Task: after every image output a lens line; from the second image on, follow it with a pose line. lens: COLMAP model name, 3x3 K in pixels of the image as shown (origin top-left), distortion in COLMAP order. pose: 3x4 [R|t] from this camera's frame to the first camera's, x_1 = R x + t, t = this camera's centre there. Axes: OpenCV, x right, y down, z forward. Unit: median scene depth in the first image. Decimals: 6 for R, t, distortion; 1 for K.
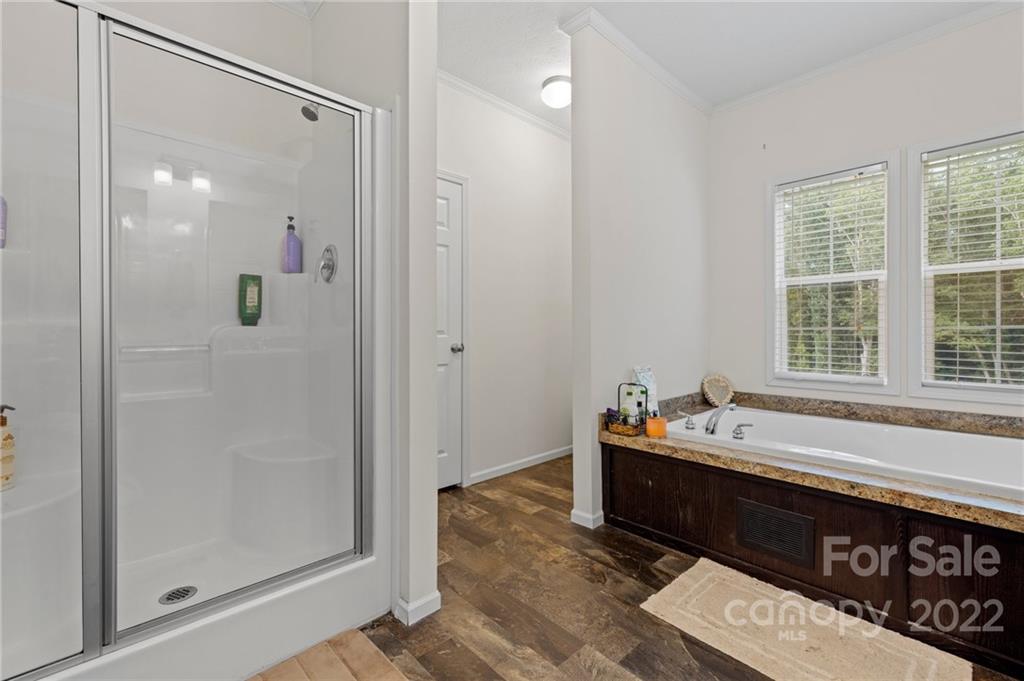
lens RADIAL K [[434.7, 0, 510.1], [0, 434.7, 329.7], [0, 0, 1]] dist [0.000342, 0.000257]
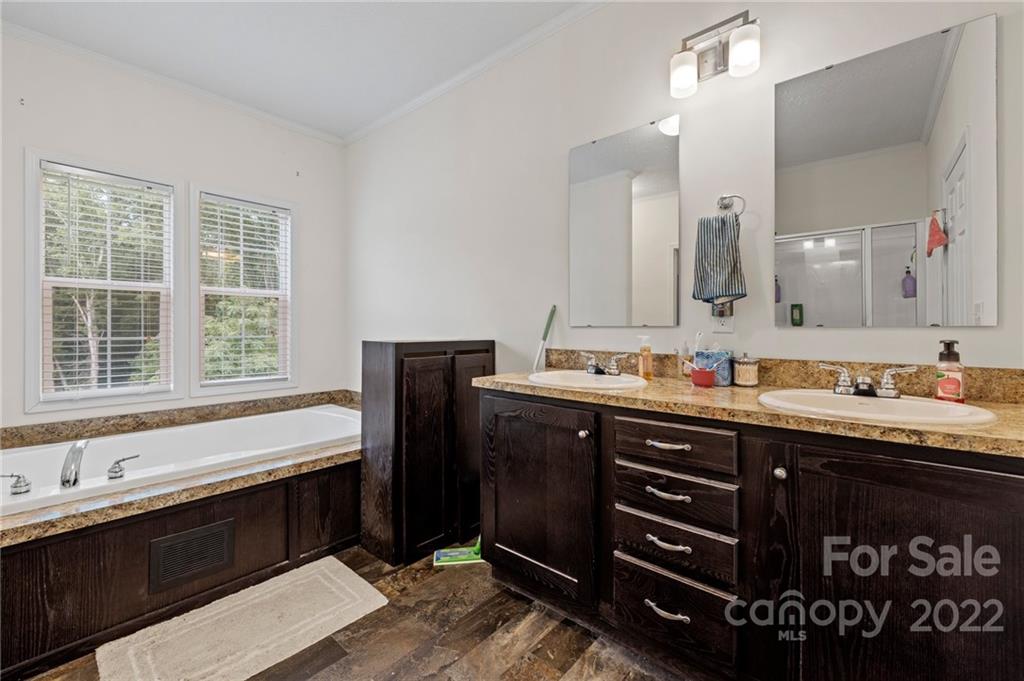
lens RADIAL K [[423.6, 0, 509.1], [0, 423.6, 323.9], [0, 0, 1]] dist [-0.000035, 0.000009]
pose [[-0.088449, 0.017079, 0.995934, -0.355031], [-0.004362, 0.999837, -0.017533, -0.032510], [-0.996071, -0.005895, -0.088360, 0.333211]]
